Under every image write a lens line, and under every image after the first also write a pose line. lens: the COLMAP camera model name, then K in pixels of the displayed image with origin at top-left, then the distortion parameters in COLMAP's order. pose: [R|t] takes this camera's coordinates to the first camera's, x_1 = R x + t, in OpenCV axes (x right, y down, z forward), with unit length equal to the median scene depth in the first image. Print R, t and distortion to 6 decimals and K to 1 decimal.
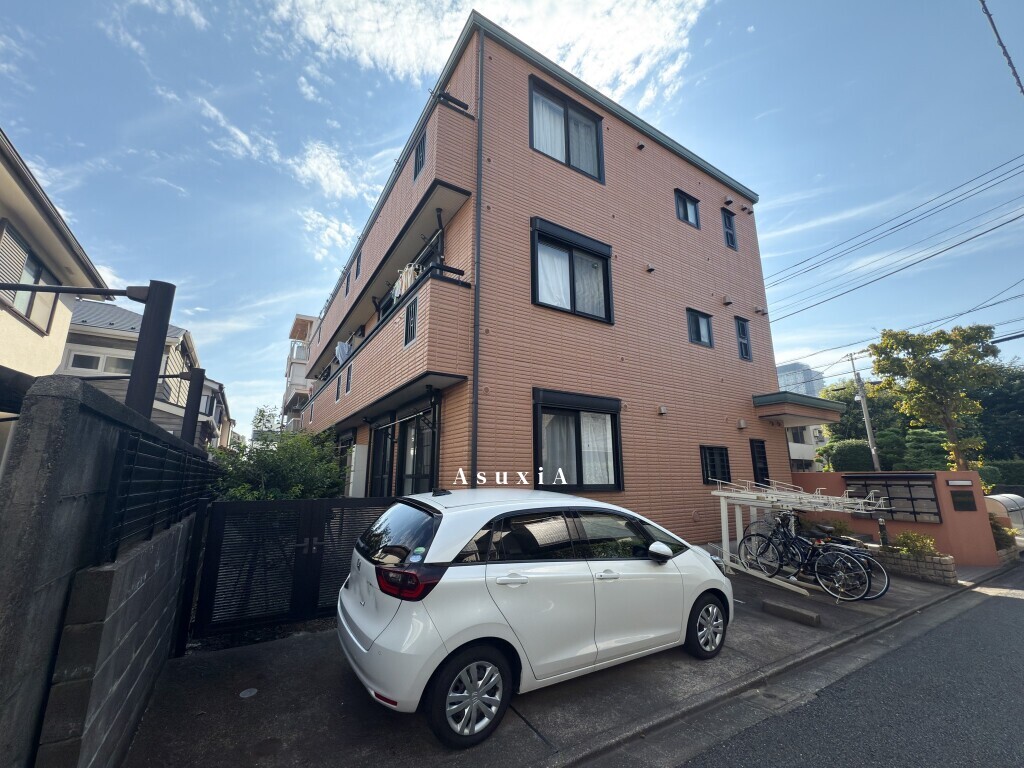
lens RADIAL K [[419.5, 0, 512.0], [0, 419.5, 384.0], [0, 0, 1]] dist [0.001158, 0.000163]
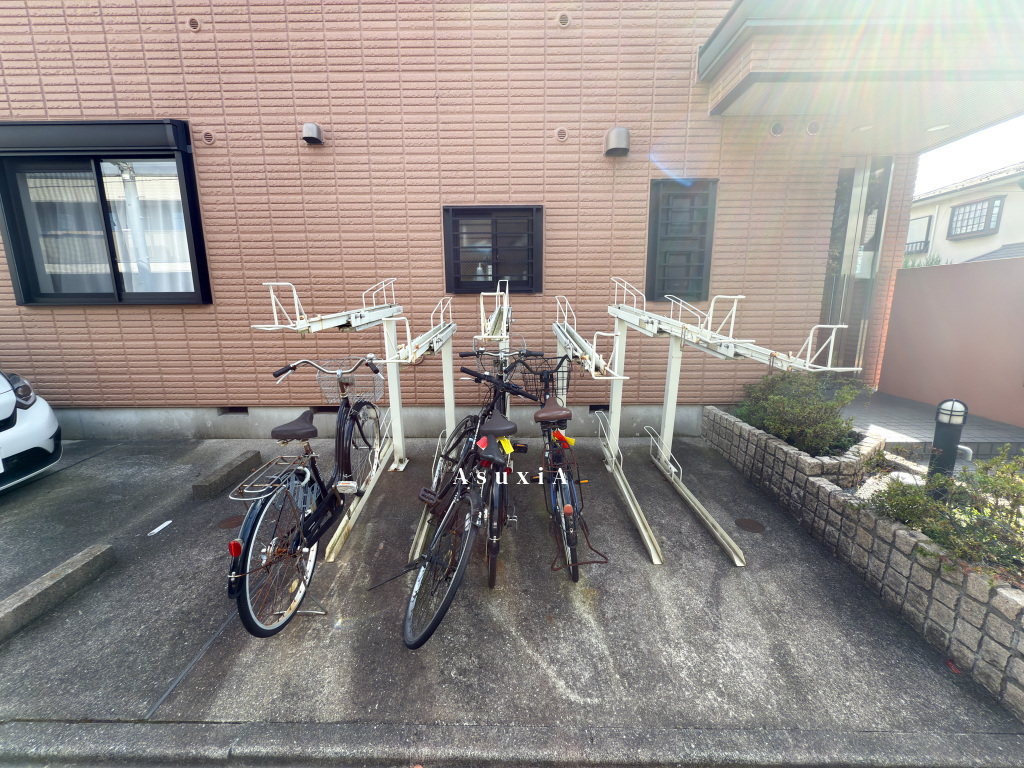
lens RADIAL K [[408.1, 0, 512.0], [0, 408.1, 384.0], [0, 0, 1]] dist [0.000862, 0.000153]
pose [[0.840673, 0.099092, -0.532399, 0.944374], [0.125186, 0.920928, 0.369079, 0.208209], [0.526874, -0.376924, 0.761795, 0.778346]]
